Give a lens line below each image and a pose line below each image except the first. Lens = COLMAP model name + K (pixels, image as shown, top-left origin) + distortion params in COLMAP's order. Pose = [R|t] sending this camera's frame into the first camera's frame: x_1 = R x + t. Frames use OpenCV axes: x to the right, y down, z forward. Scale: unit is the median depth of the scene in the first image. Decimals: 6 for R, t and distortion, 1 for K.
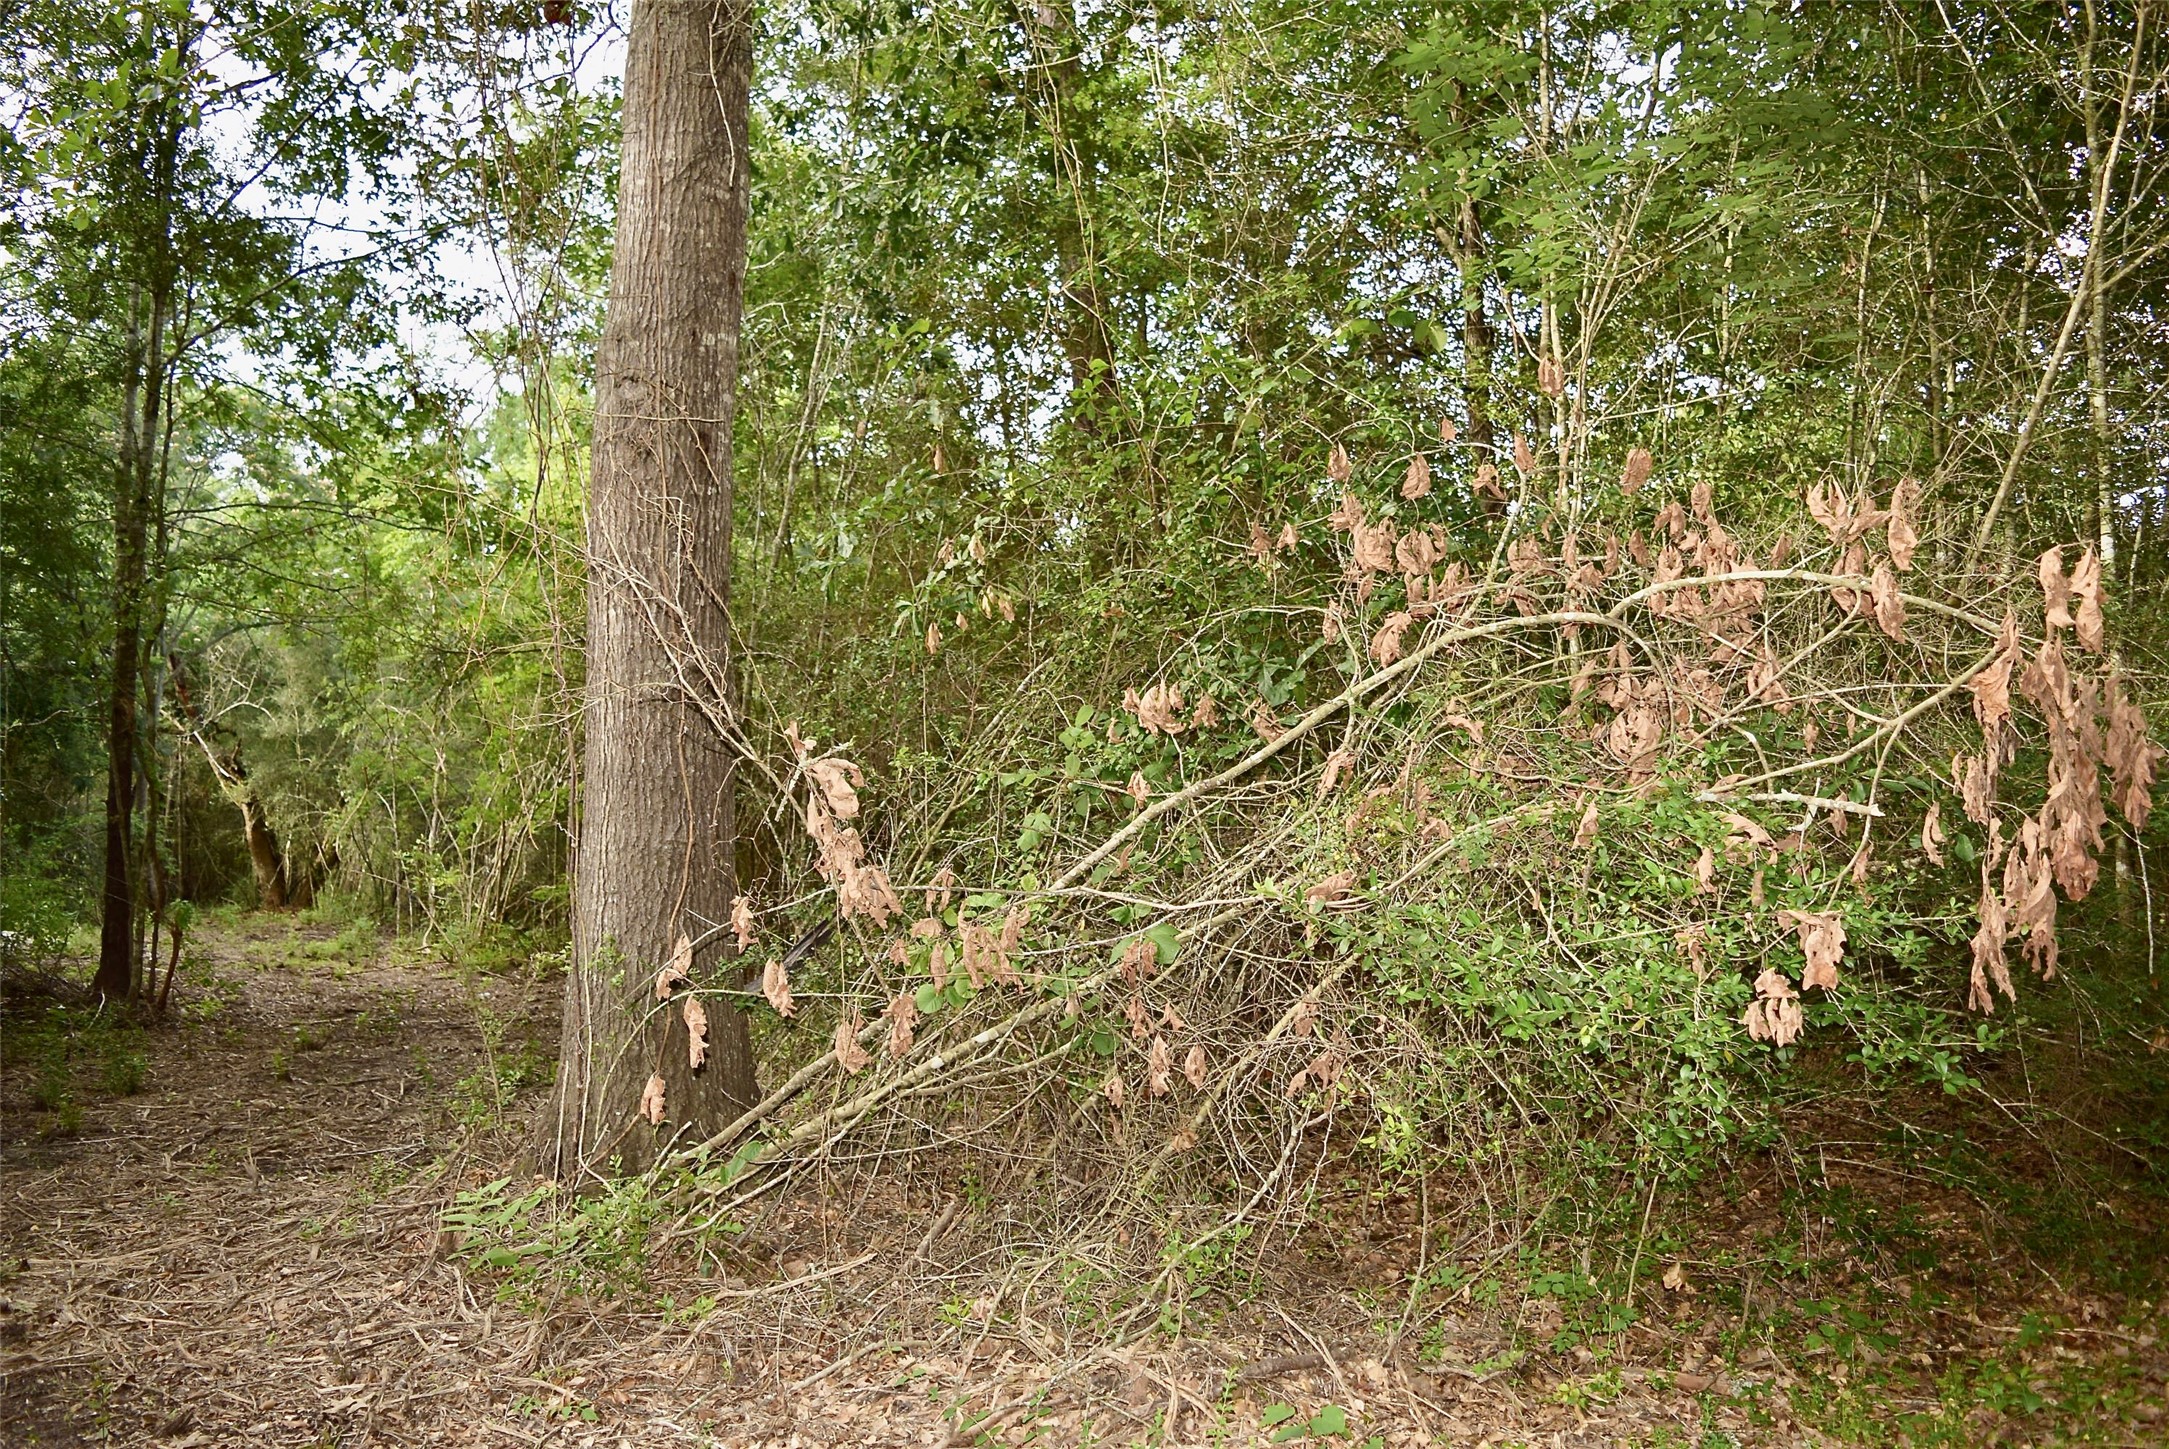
lens RADIAL K [[1712.0, 0, 1083.7], [0, 1712.0, 714.3], [0, 0, 1]] dist [-0.096718, 0.024238]
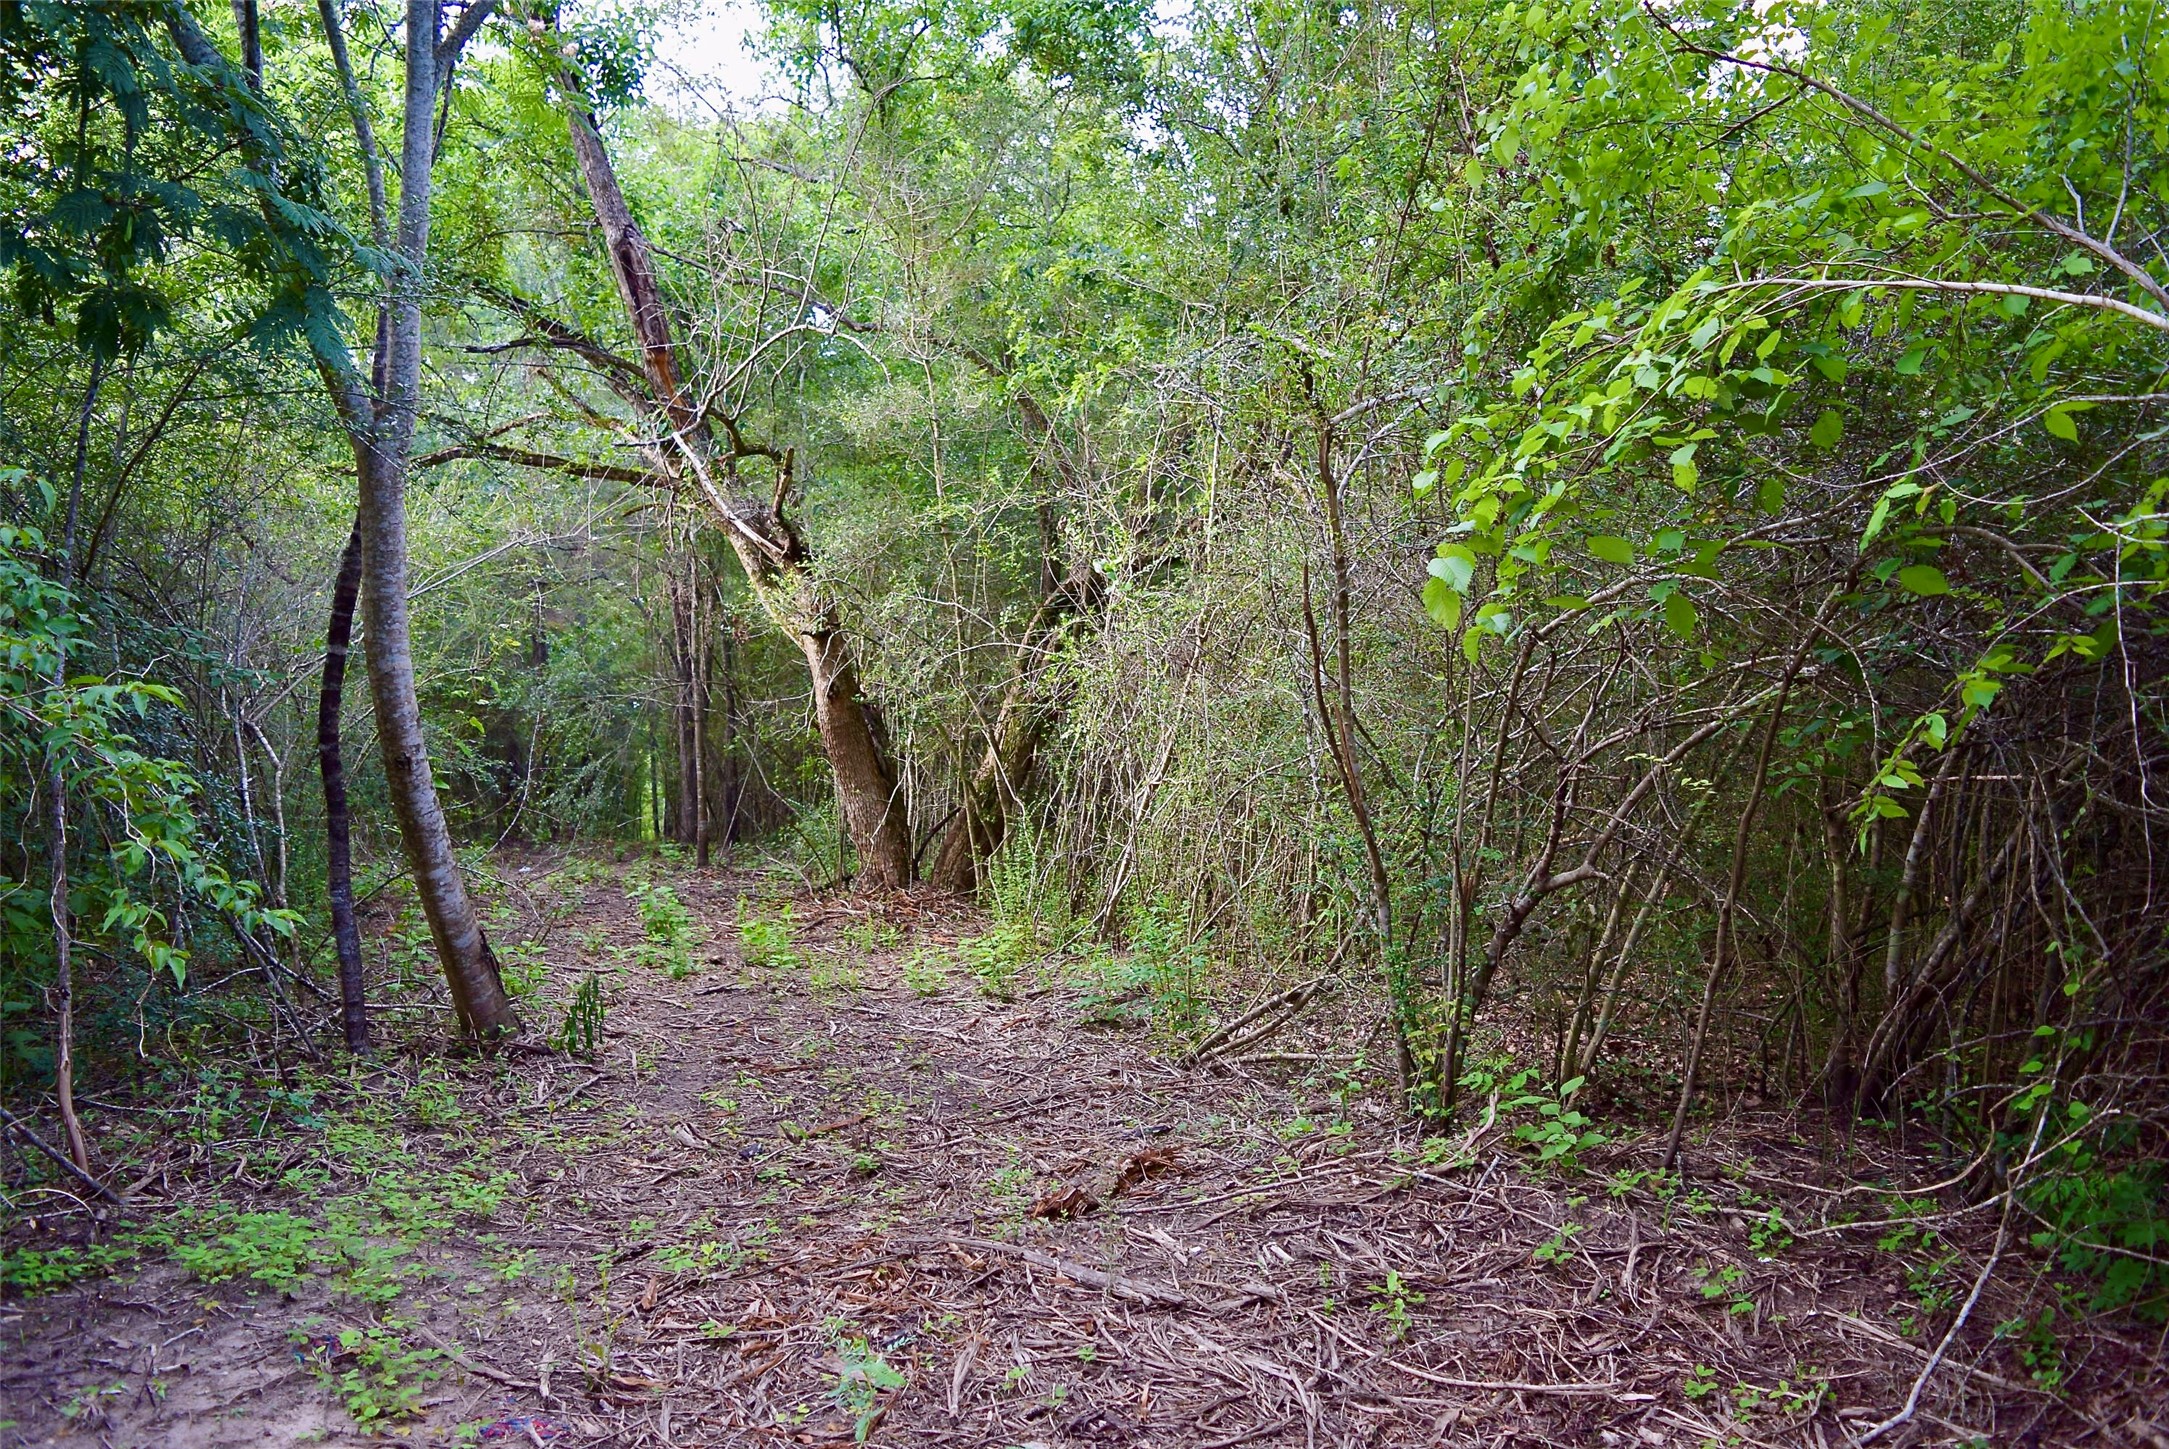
lens RADIAL K [[1712.0, 0, 1083.9], [0, 1712.0, 726.6], [0, 0, 1]] dist [-0.096718, 0.024238]
pose [[0.947064, 0.001883, -0.321040, -0.310356], [0.019119, 0.997877, 0.062253, 0.051474], [0.320475, -0.065095, 0.945018, 0.637648]]
